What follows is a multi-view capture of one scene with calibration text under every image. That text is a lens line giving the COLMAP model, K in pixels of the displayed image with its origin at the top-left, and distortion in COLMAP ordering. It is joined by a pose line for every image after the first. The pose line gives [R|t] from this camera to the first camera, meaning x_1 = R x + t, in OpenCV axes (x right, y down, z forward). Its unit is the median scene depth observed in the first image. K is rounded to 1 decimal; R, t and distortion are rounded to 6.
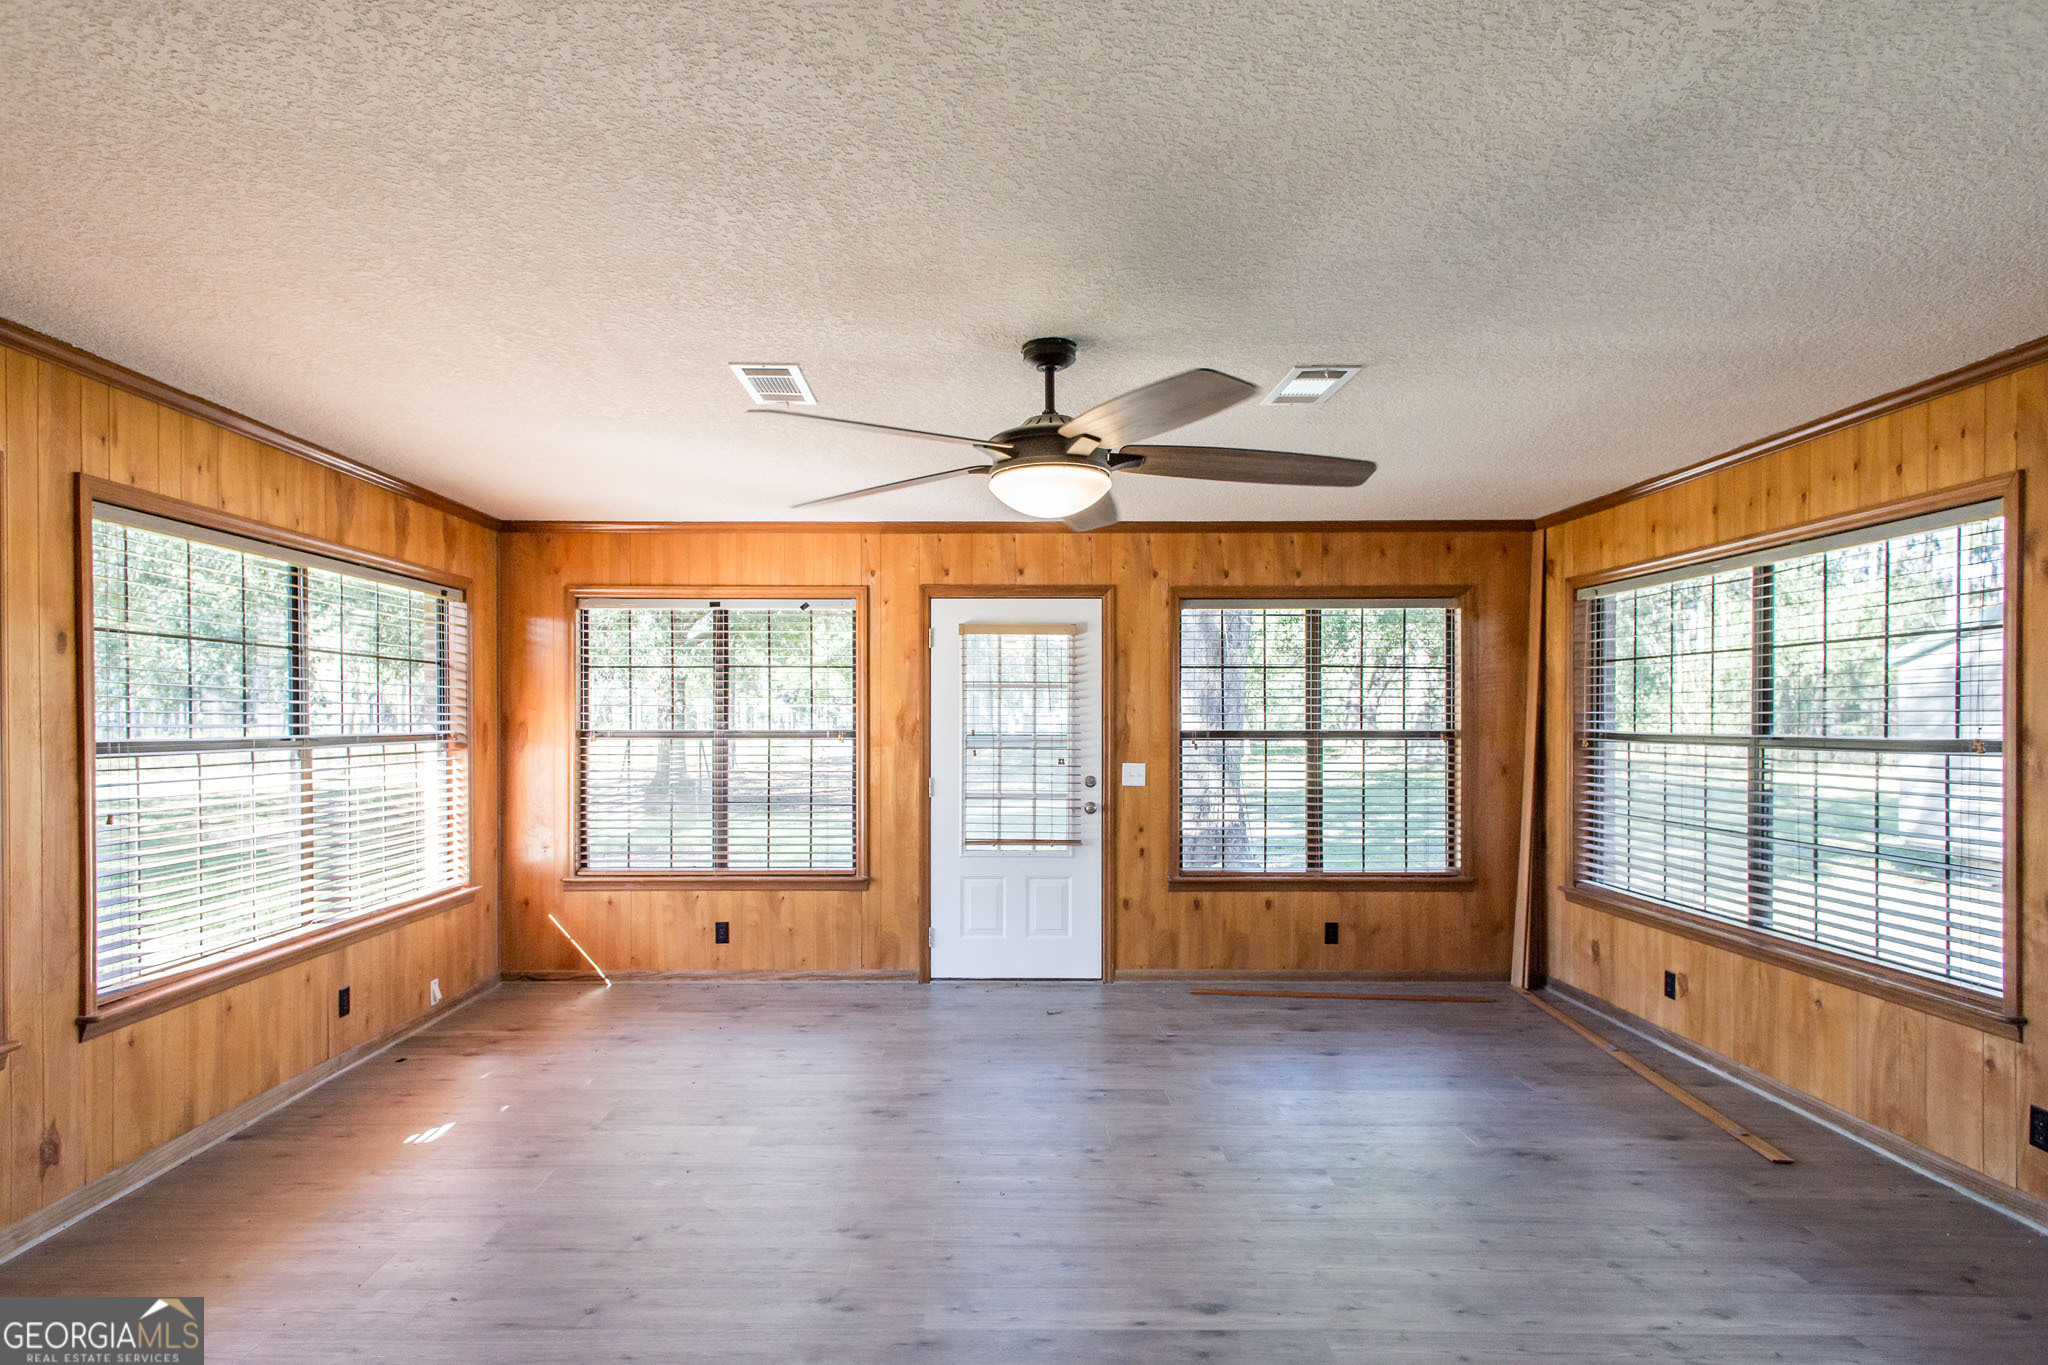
lens RADIAL K [[1197.6, 0, 989.4], [0, 1197.6, 722.1], [0, 0, 1]] dist [0.020381, -0.001621]
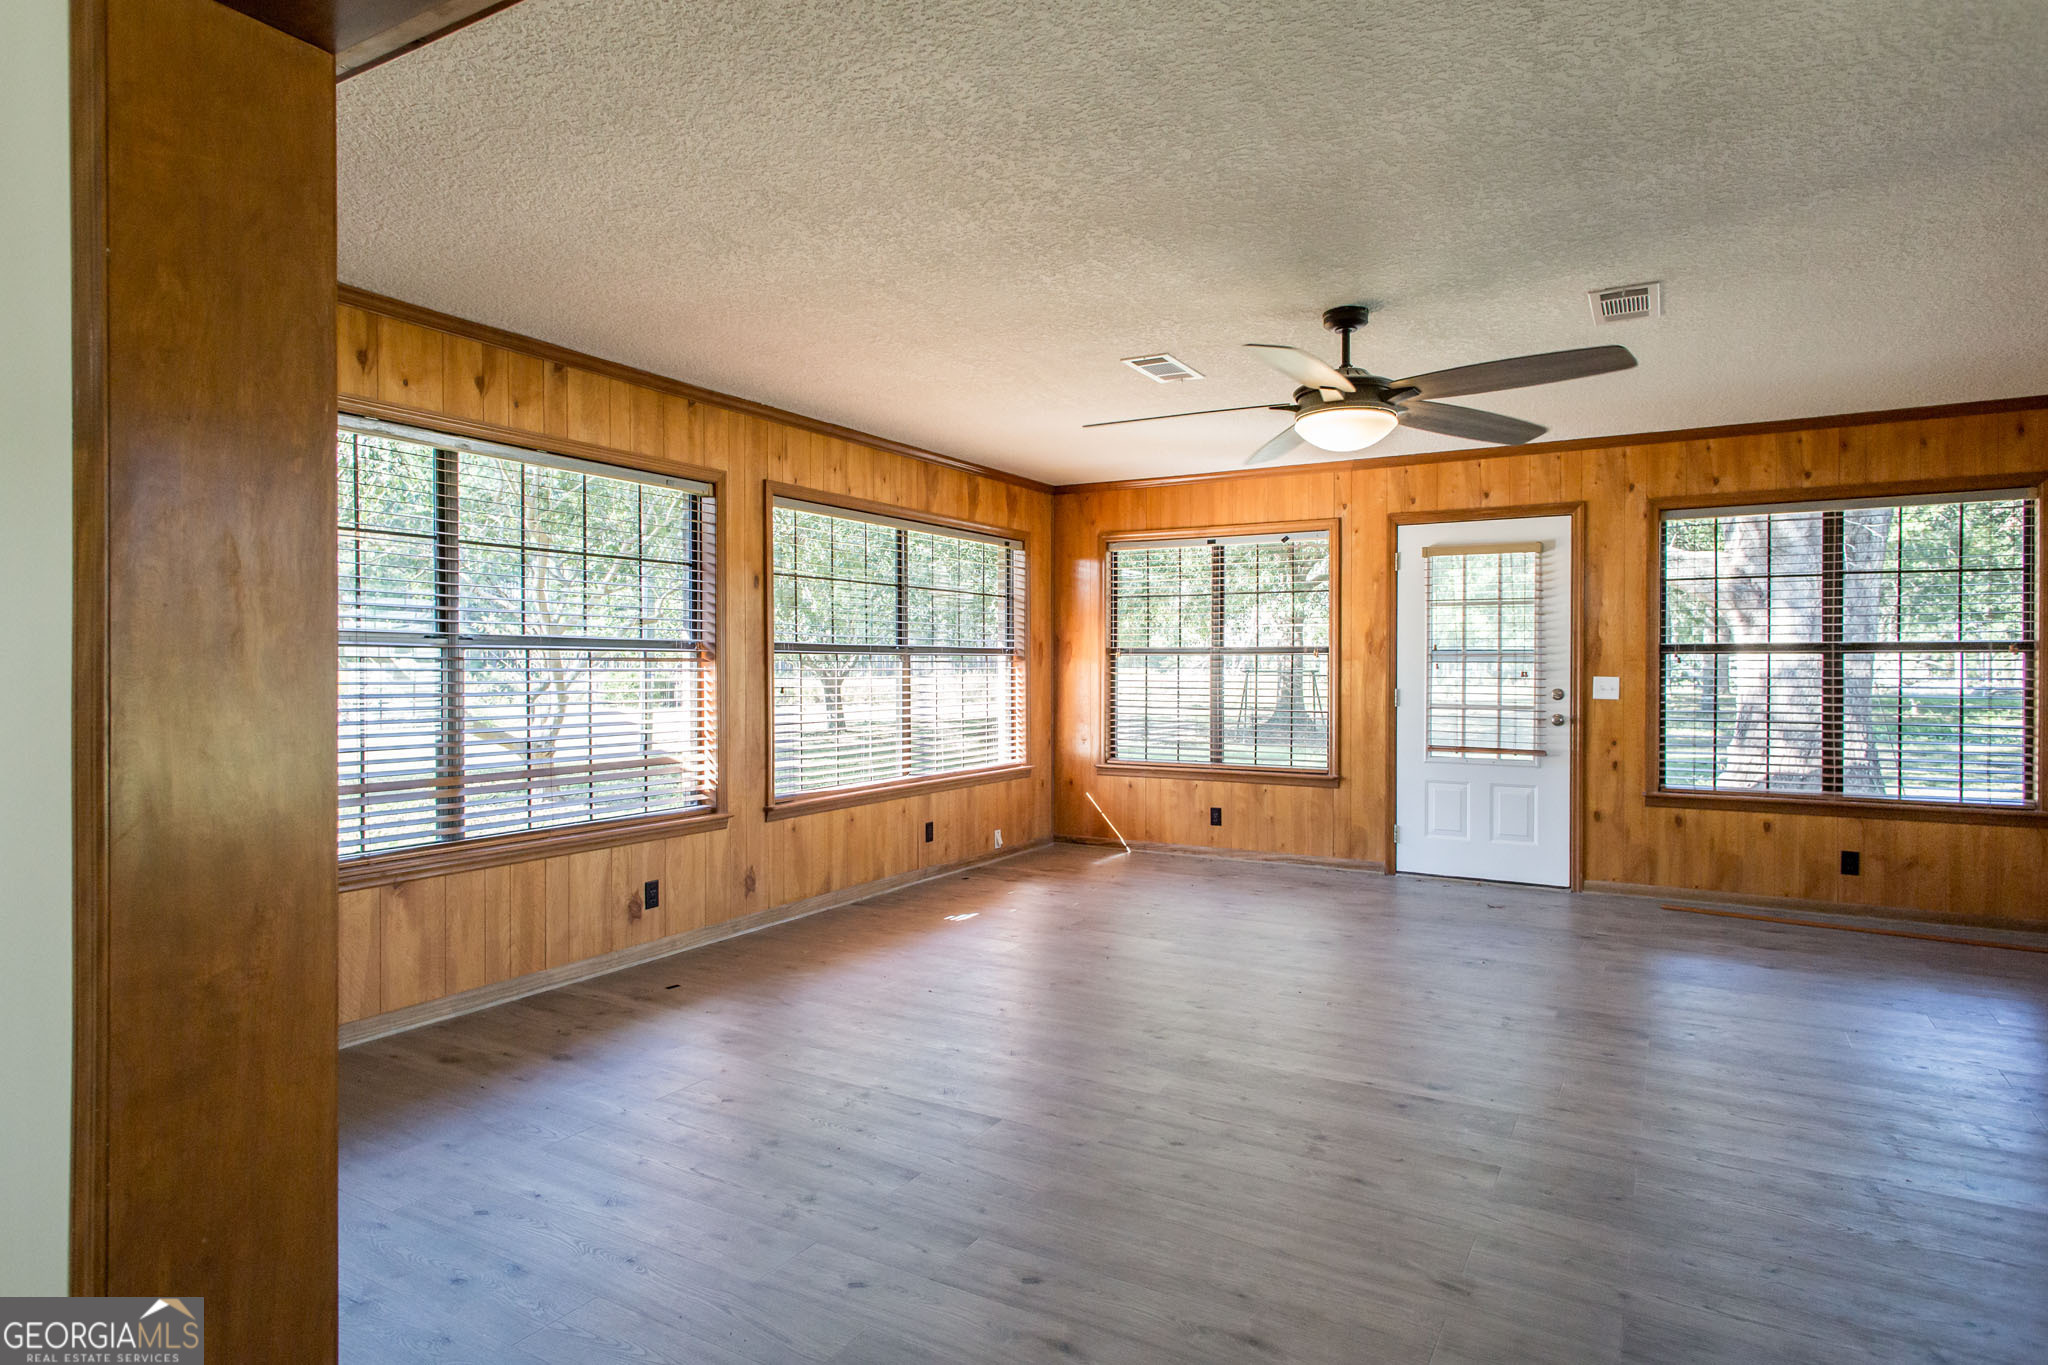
lens RADIAL K [[1187.6, 0, 981.3], [0, 1187.6, 672.8], [0, 0, 1]] dist [0.019222, -0.000751]
pose [[0.850021, 0.004841, -0.526727, 0.202745], [-0.003830, 0.999988, 0.003011, 0.030039], [0.526735, -0.000542, 0.850029, -0.130213]]
